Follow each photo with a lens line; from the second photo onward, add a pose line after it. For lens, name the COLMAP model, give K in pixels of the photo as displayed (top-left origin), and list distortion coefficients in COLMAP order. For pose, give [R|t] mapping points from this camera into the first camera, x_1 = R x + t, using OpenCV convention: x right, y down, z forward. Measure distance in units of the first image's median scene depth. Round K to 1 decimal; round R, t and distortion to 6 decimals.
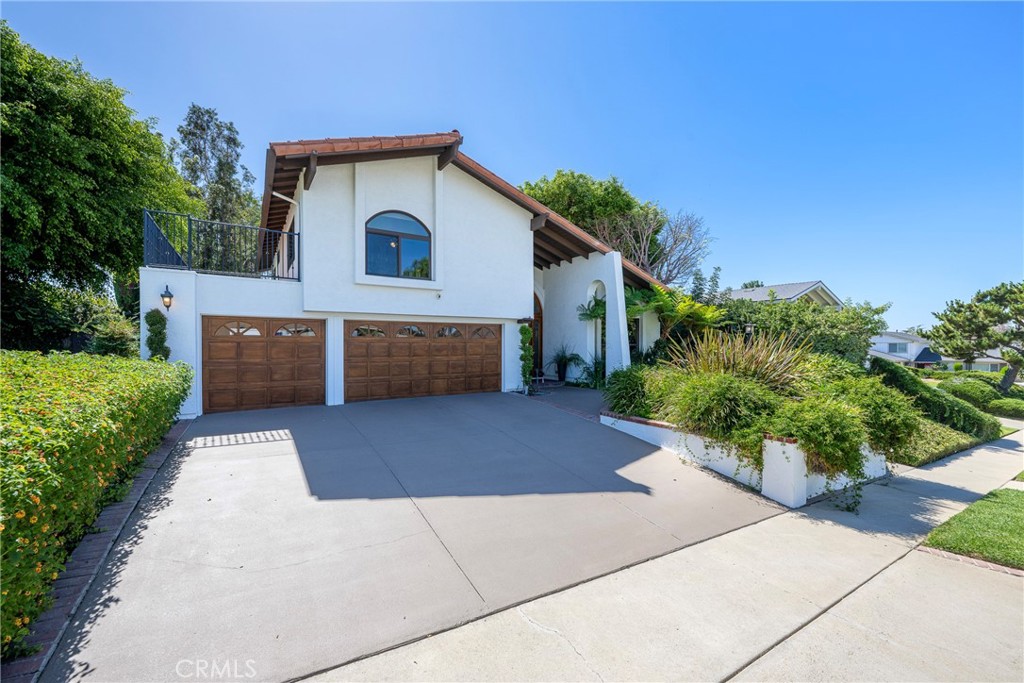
lens RADIAL K [[406.4, 0, 511.4], [0, 406.4, 347.8], [0, 0, 1]] dist [-0.000889, -0.000153]
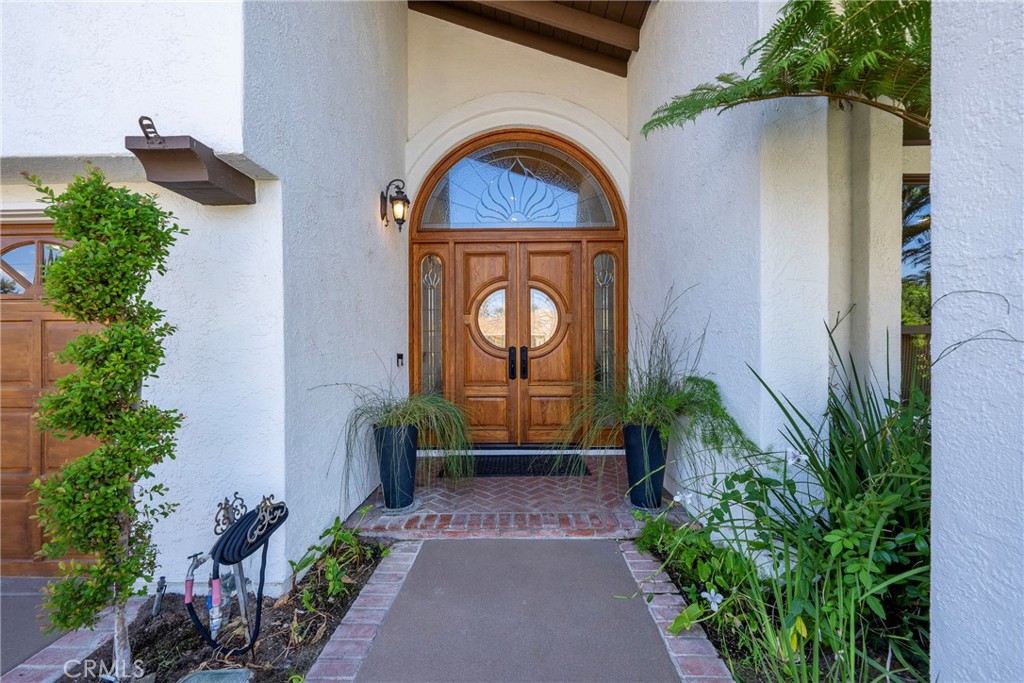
lens RADIAL K [[406.4, 0, 511.4], [0, 406.4, 347.8], [0, 0, 1]] dist [-0.000889, -0.000153]
pose [[0.833880, -0.003795, -0.551933, 0.189987], [0.004112, 0.999991, -0.000663, 0.000944], [0.551930, -0.001717, 0.833888, 0.815895]]
